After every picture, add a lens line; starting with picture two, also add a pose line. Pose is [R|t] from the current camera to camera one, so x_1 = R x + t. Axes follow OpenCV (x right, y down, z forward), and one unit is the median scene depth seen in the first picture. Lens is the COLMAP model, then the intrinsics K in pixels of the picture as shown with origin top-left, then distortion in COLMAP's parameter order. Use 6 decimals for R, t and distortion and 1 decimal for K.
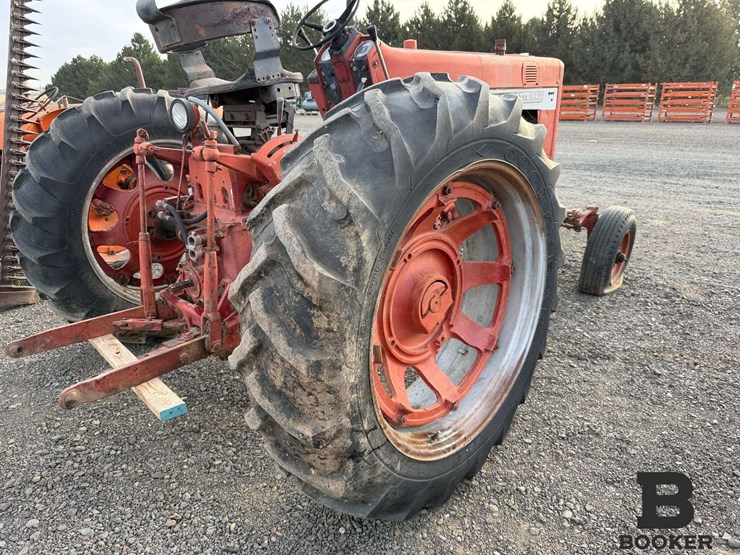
lens RADIAL K [[519.4, 0, 369.1], [0, 519.4, 283.7], [0, 0, 1]] dist [0.044805, -0.060922]
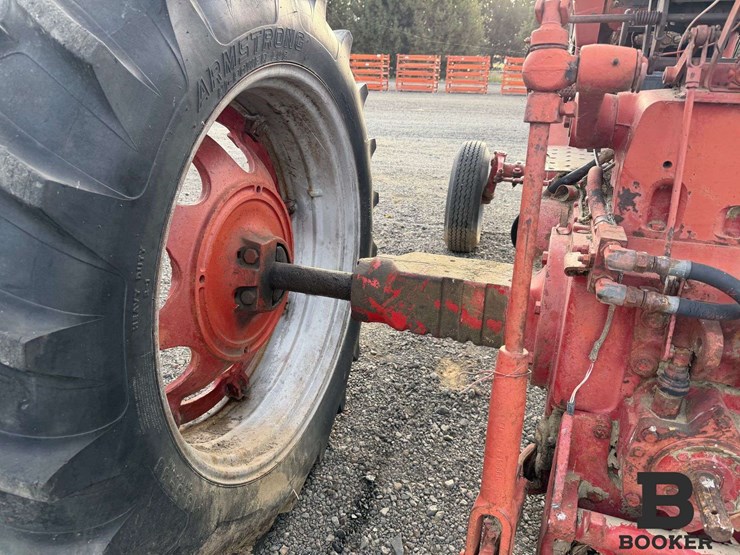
lens RADIAL K [[519.4, 0, 367.5], [0, 519.4, 276.7], [0, 0, 1]] dist [0.044805, -0.060922]
pose [[0.910769, -0.117497, 0.395847, -0.554487], [0.101063, 0.992934, 0.062199, -0.148854], [-0.400358, -0.016644, 0.916208, 0.662368]]
